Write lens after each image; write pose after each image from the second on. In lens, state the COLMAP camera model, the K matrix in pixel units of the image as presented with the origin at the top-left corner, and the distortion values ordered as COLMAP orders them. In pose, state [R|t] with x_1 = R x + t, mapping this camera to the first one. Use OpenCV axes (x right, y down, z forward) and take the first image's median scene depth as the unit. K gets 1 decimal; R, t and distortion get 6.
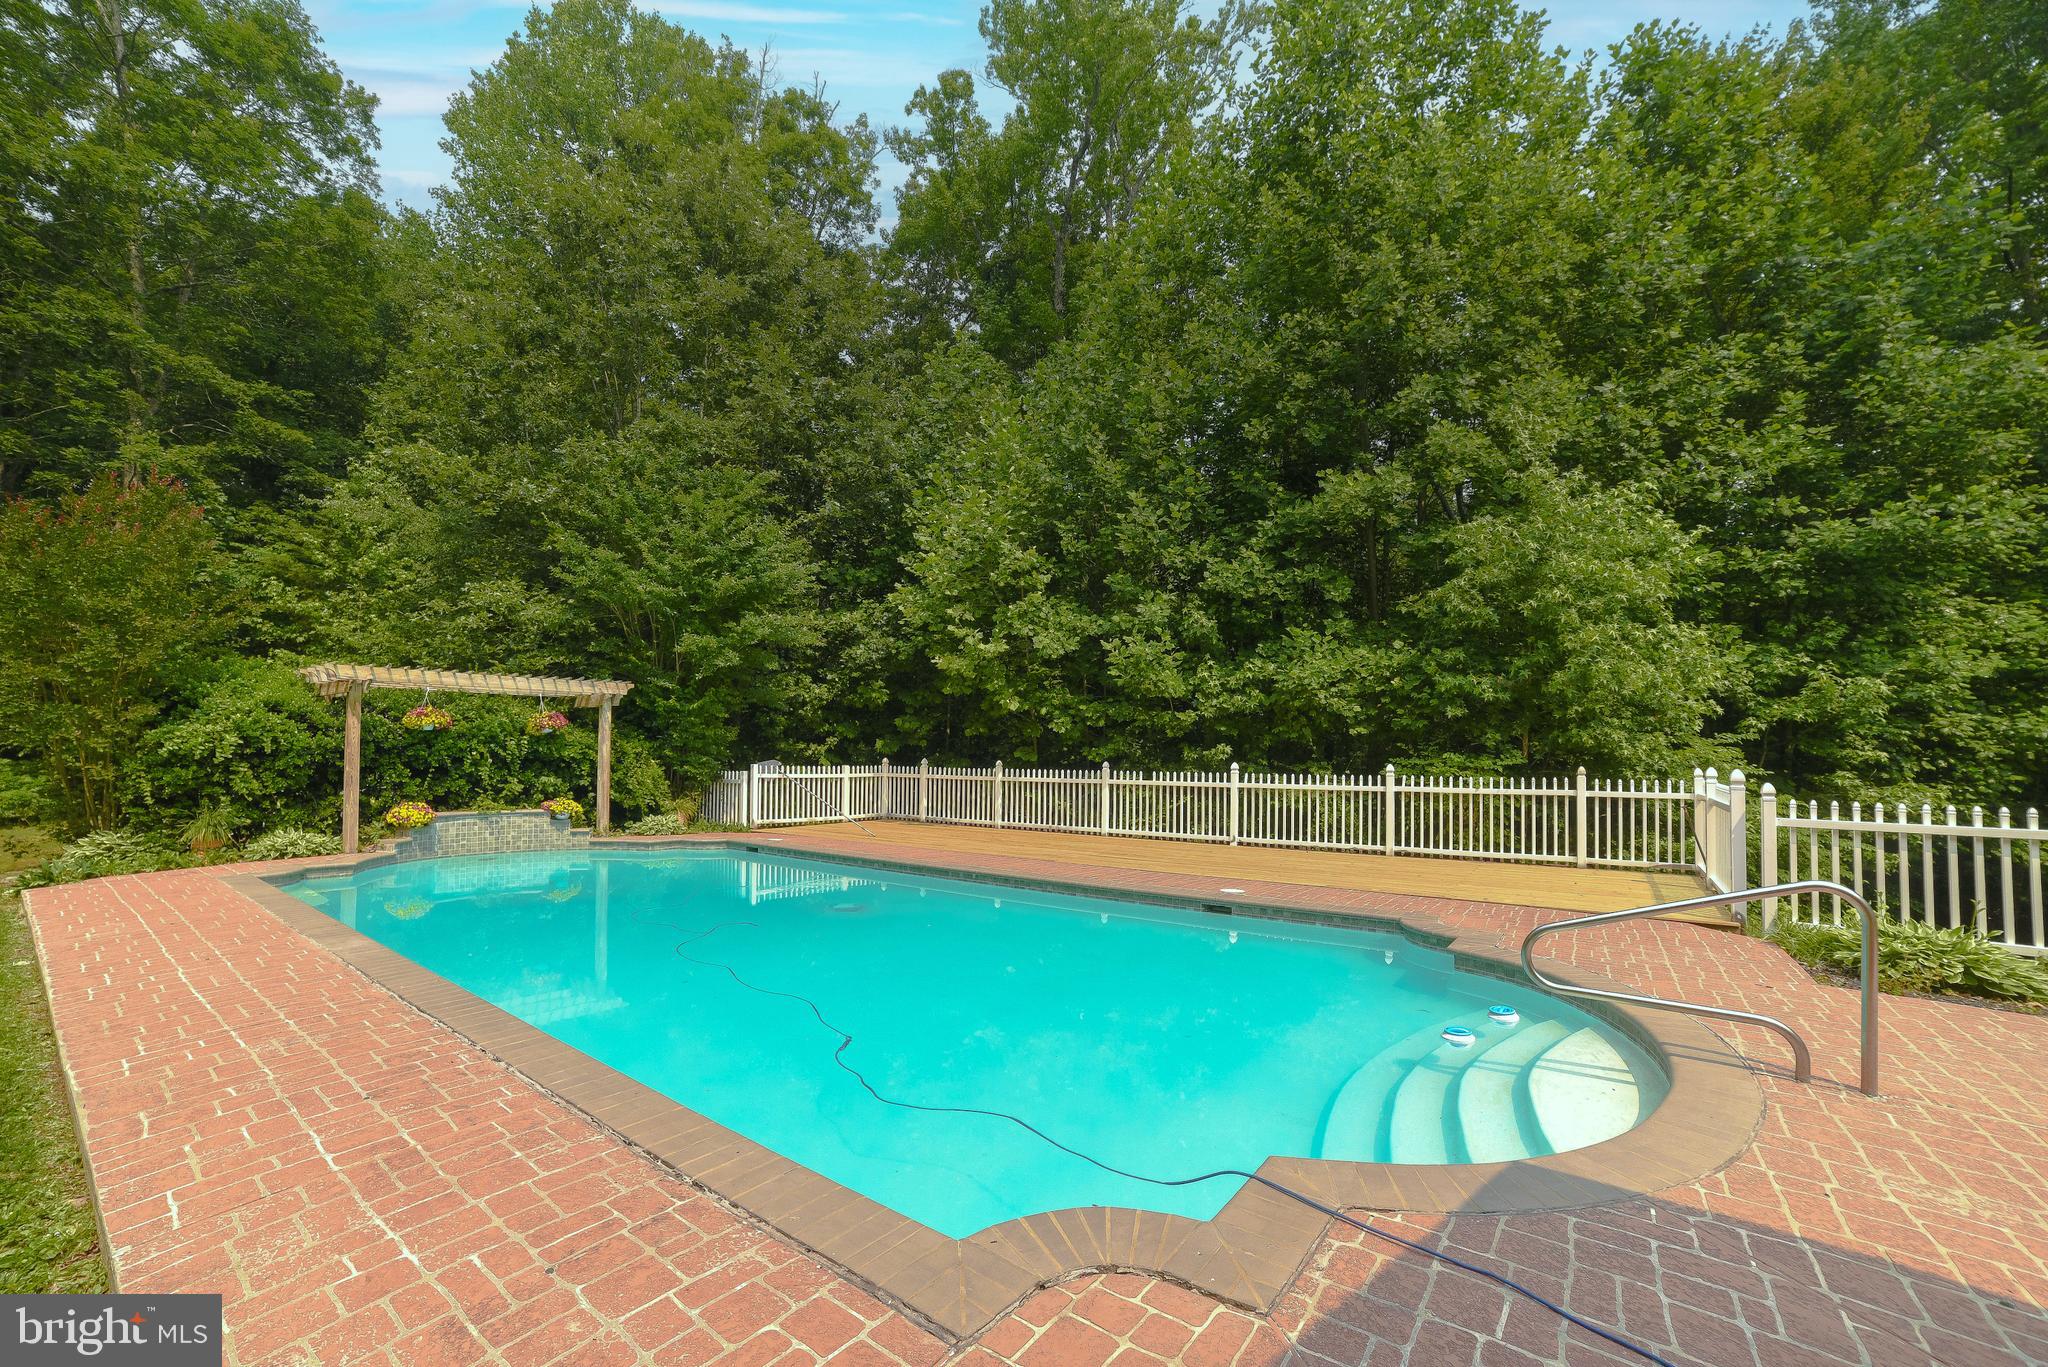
lens RADIAL K [[820.8, 0, 997.2], [0, 820.8, 720.0], [0, 0, 1]] dist [-0.101276, 0.039952]
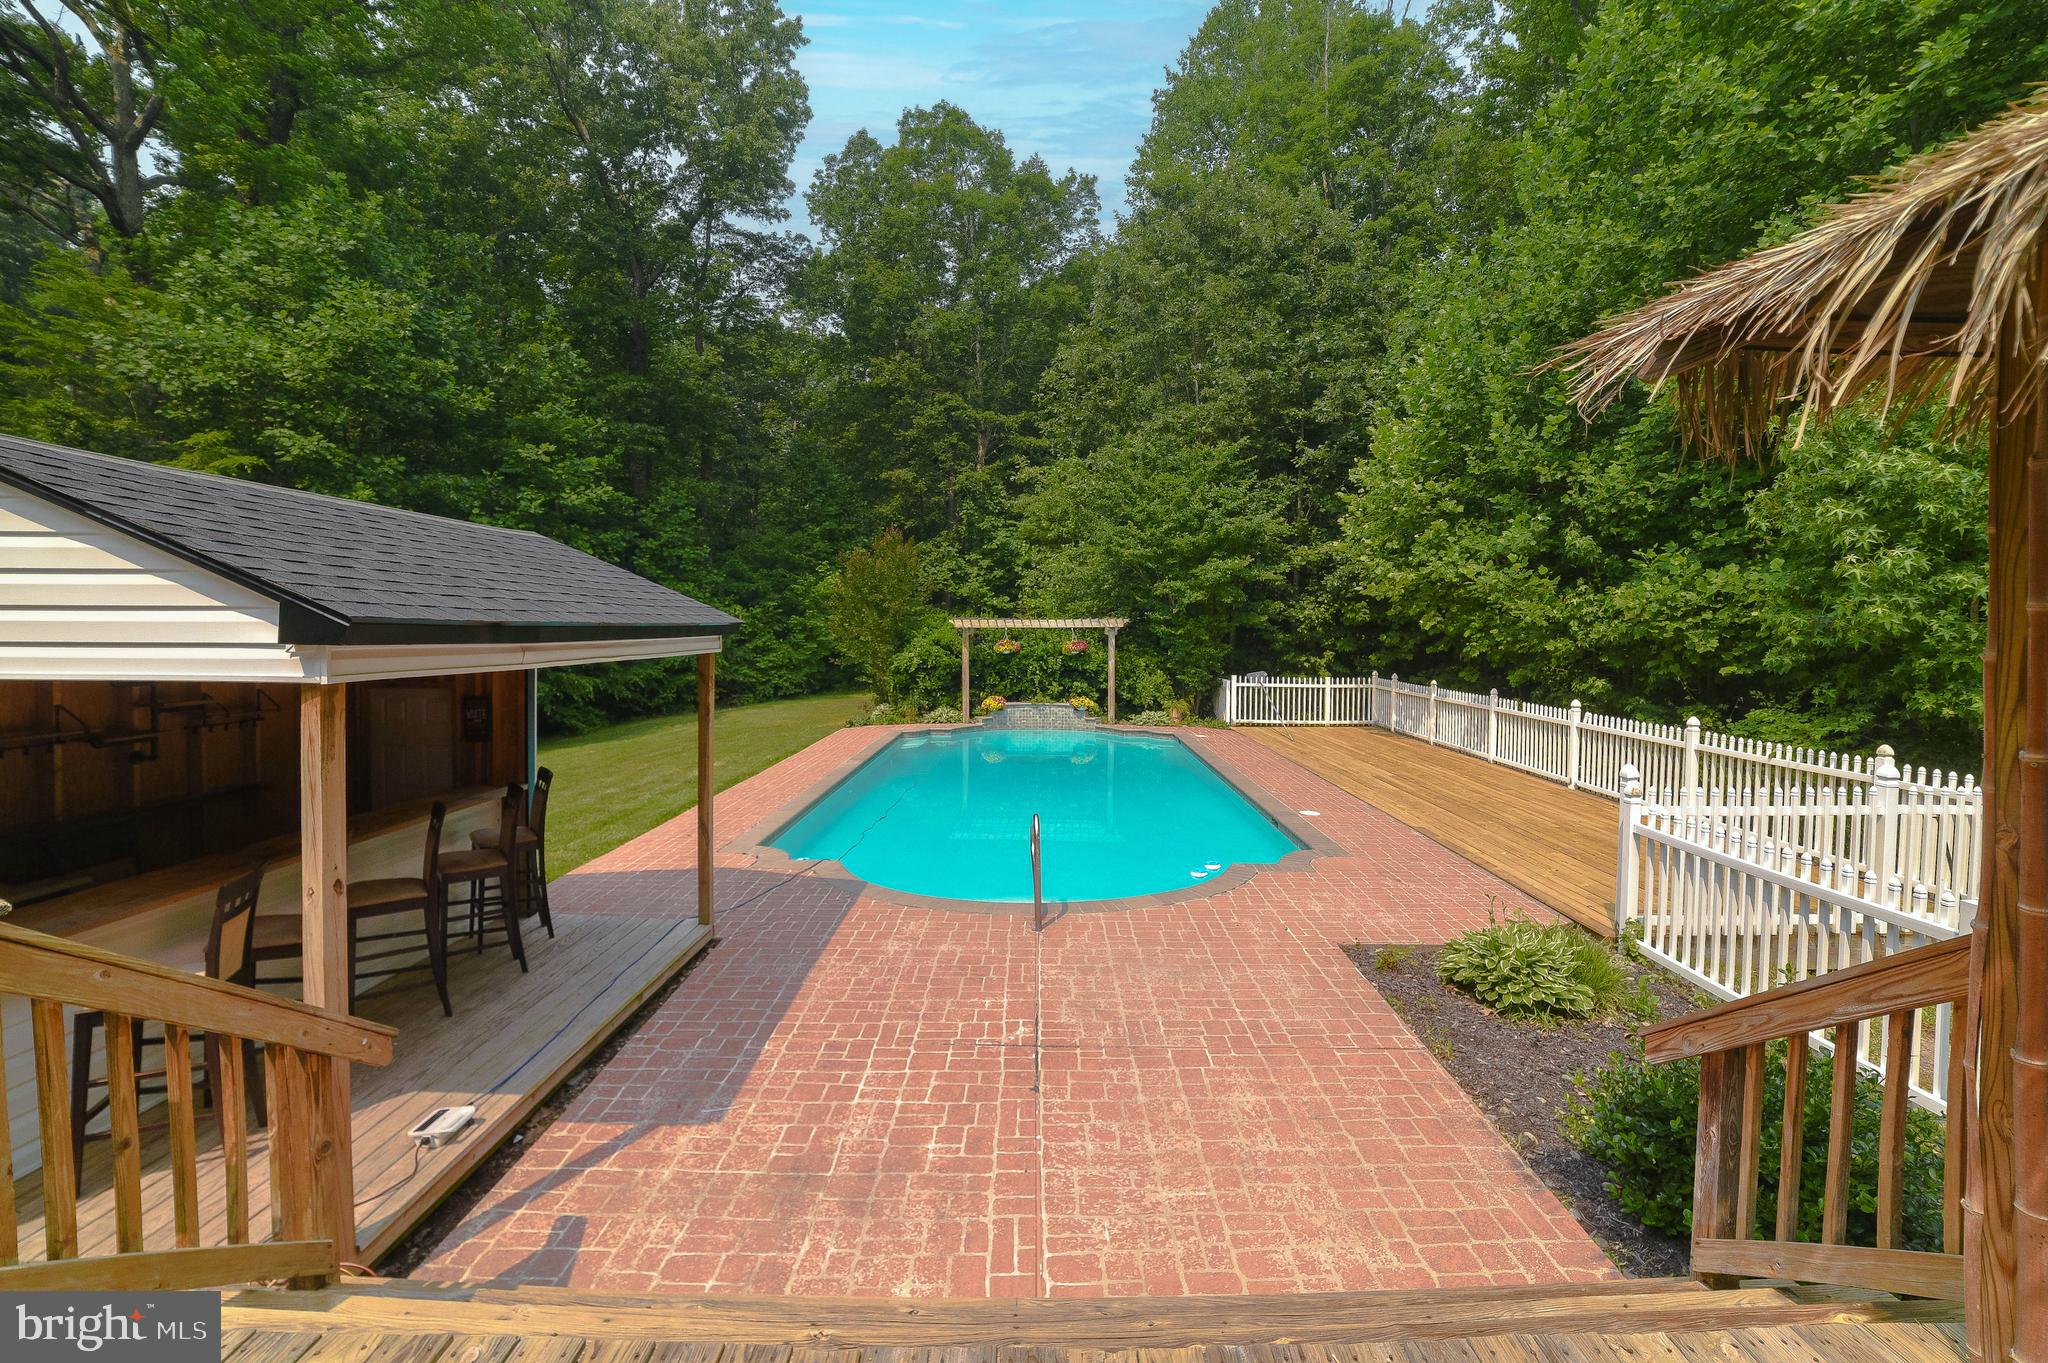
lens RADIAL K [[852.6, 0, 1031.3], [0, 852.6, 631.9], [0, 0, 1]] dist [-0.112107, 0.045904]
pose [[0.600967, 0.002075, -0.799271, 0.619992], [0.033359, 0.999060, 0.027676, -0.066106], [0.798578, -0.043296, 0.600333, -0.045739]]
